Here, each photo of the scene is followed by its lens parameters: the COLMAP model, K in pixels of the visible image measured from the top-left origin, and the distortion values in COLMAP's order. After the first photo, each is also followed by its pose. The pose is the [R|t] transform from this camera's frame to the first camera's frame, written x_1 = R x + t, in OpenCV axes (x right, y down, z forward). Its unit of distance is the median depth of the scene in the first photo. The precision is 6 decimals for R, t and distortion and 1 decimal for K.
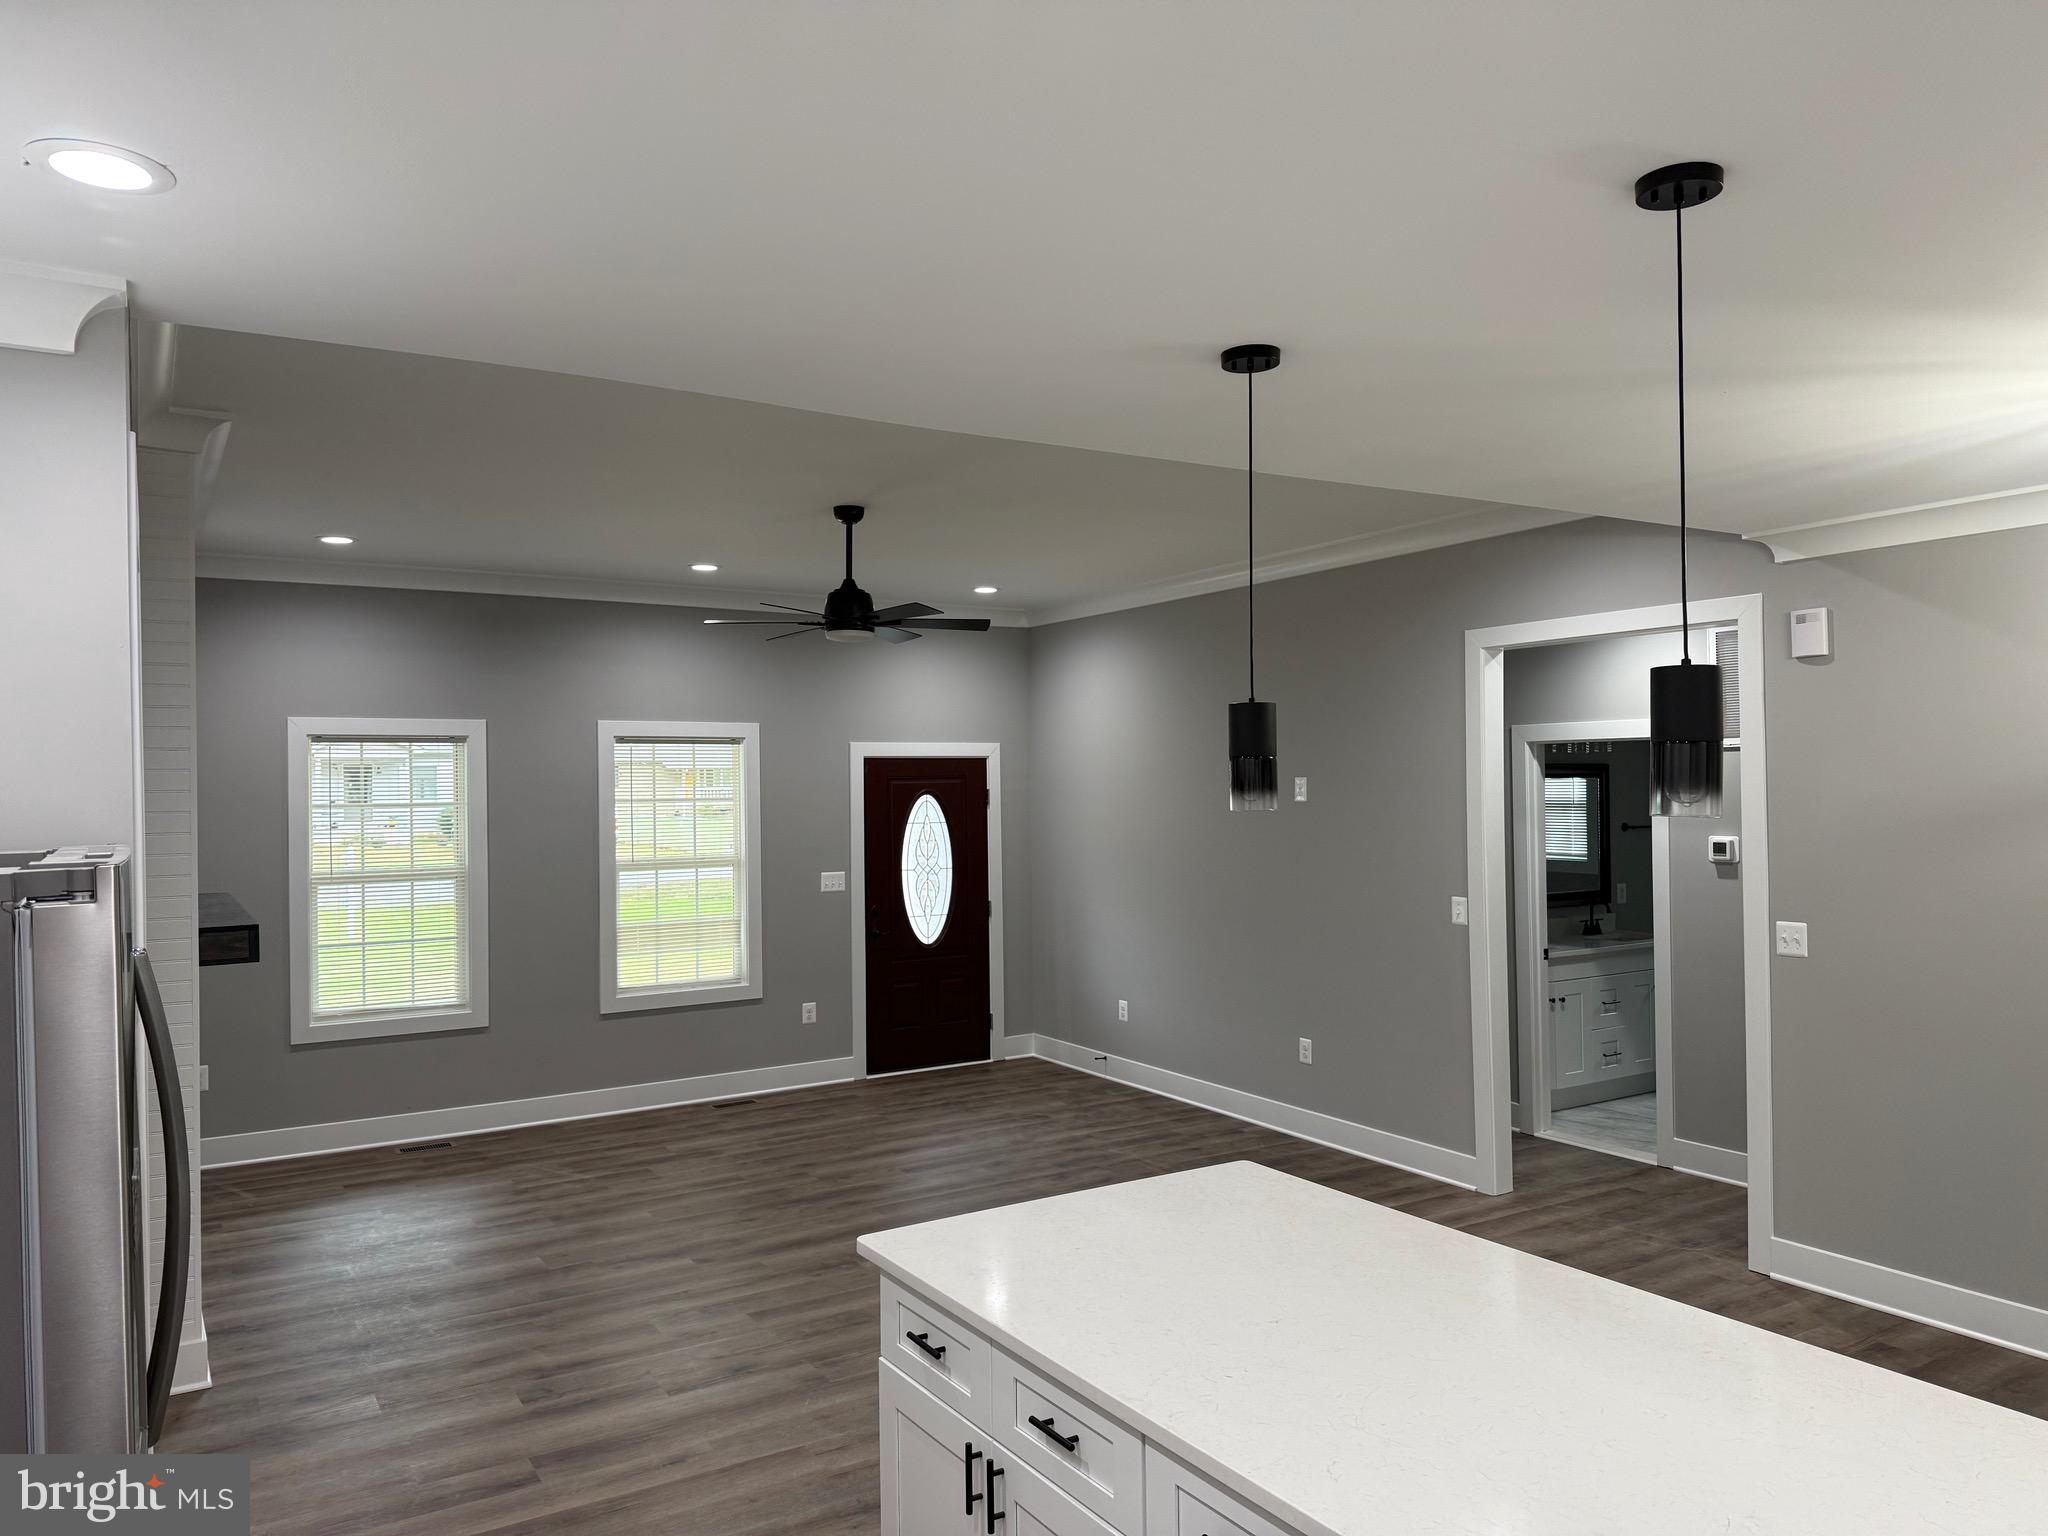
lens RADIAL K [[1420.1, 0, 1024.0], [0, 1420.1, 768.0], [0, 0, 1]] dist [0.133647, -0.159719]
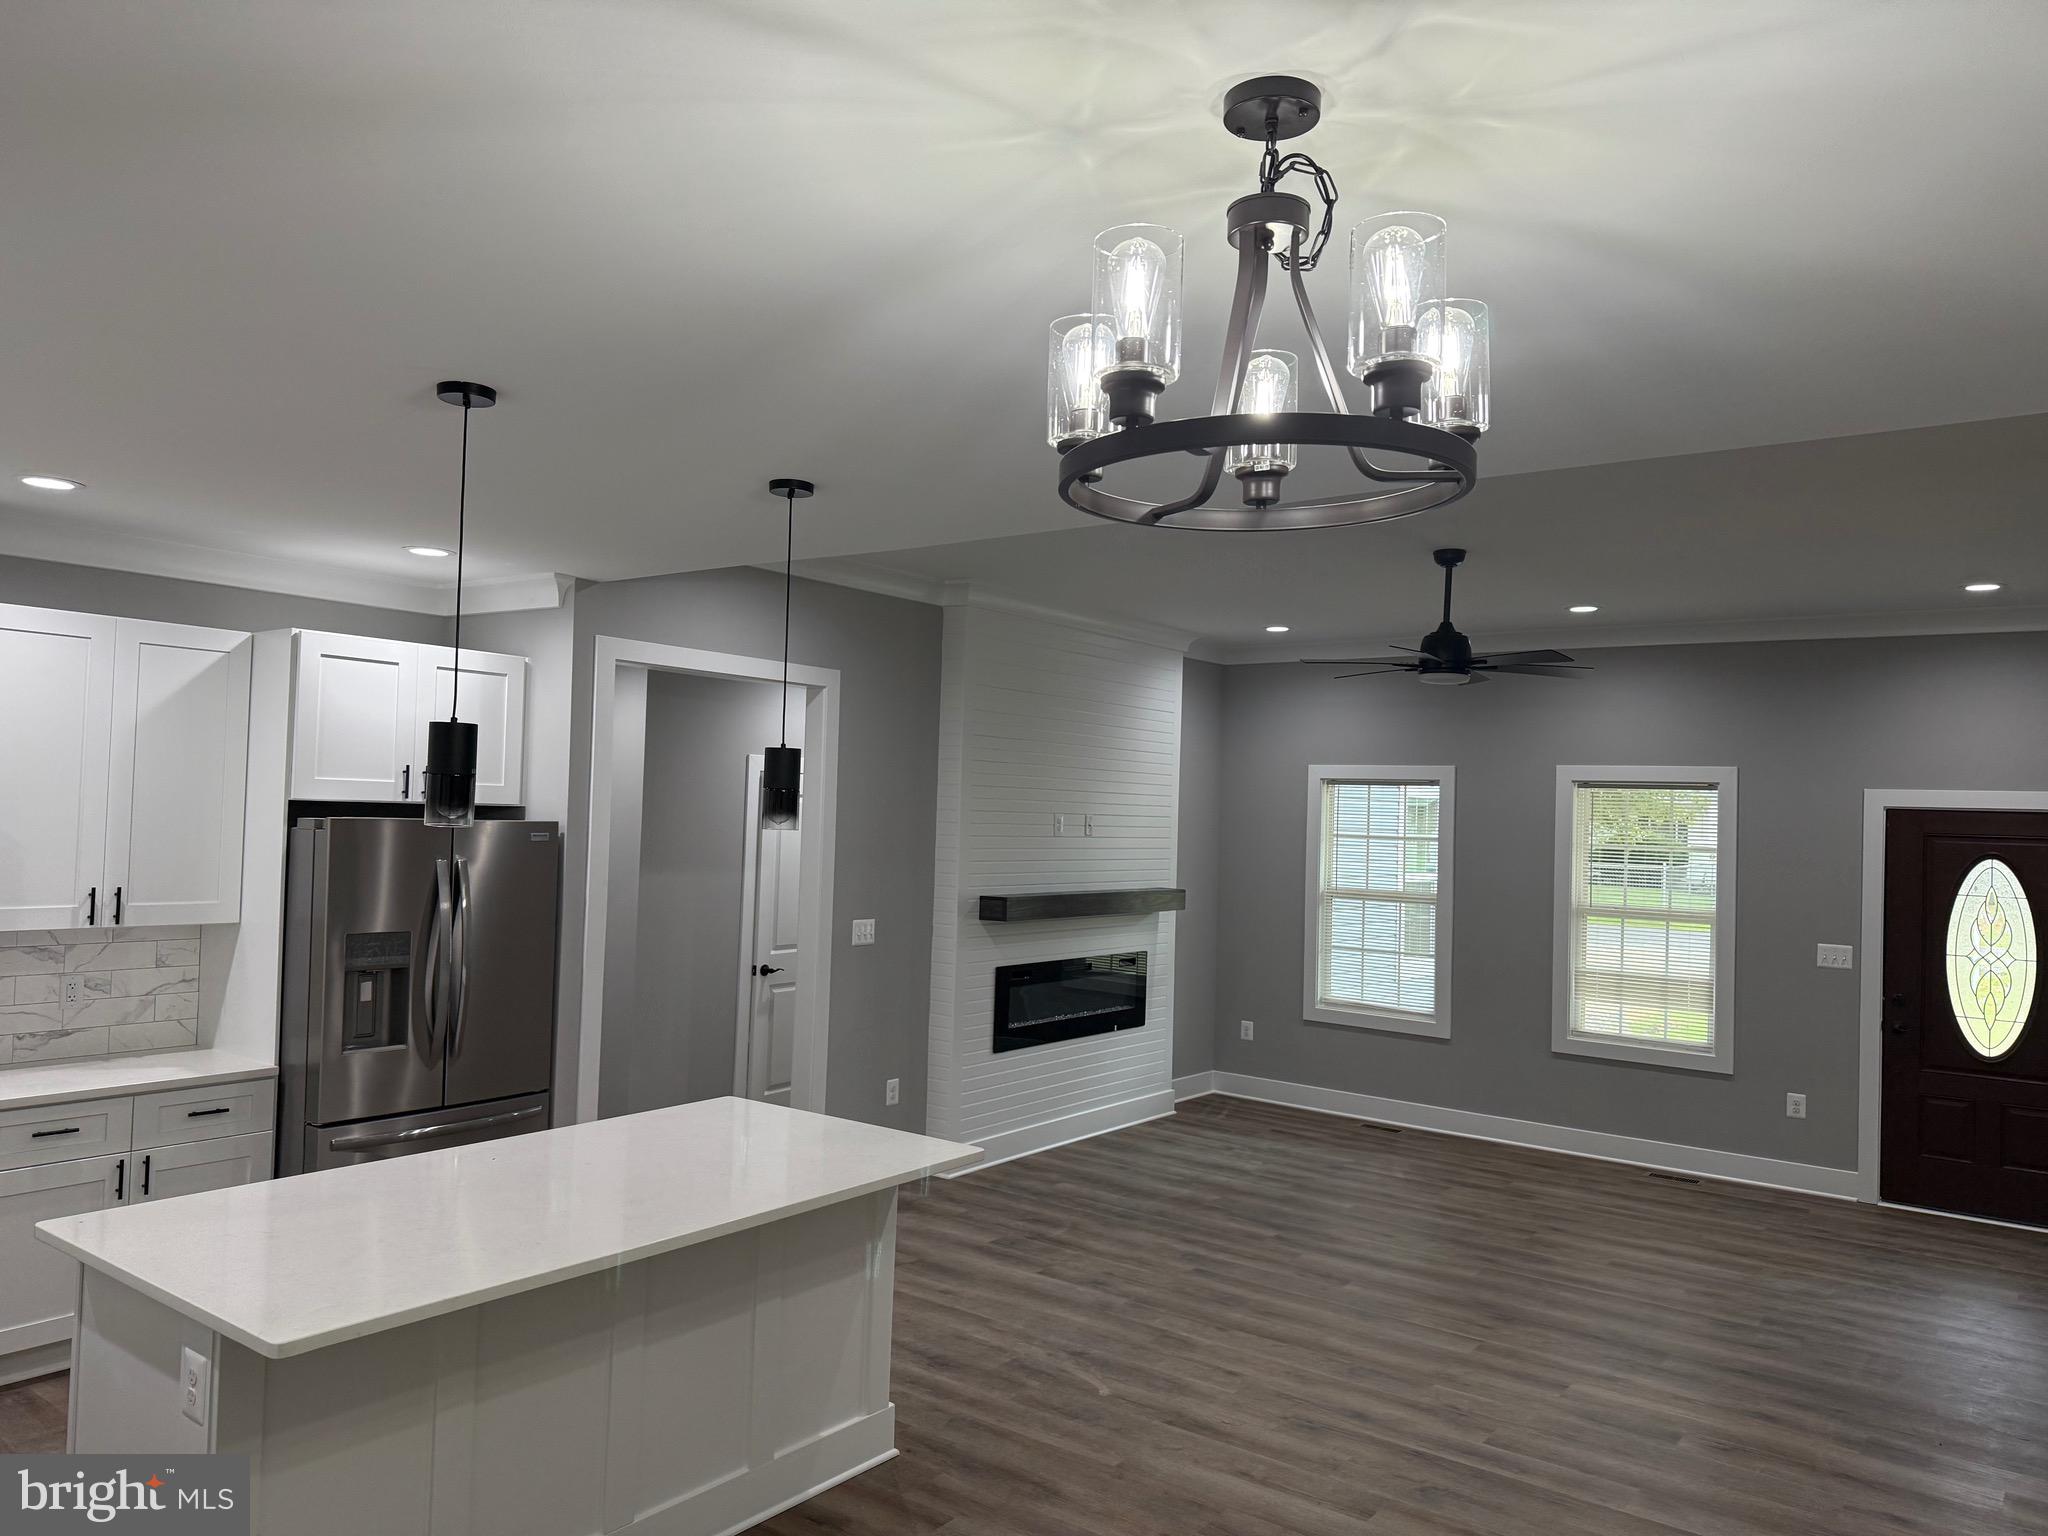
lens RADIAL K [[1420.1, 0, 1024.0], [0, 1420.1, 768.0], [0, 0, 1]] dist [0.133647, -0.159719]
pose [[0.379534, -0.005299, -0.925163, 0.542592], [-0.026488, 0.999511, -0.016591, -0.004150], [0.924799, 0.030802, 0.379208, 0.265309]]
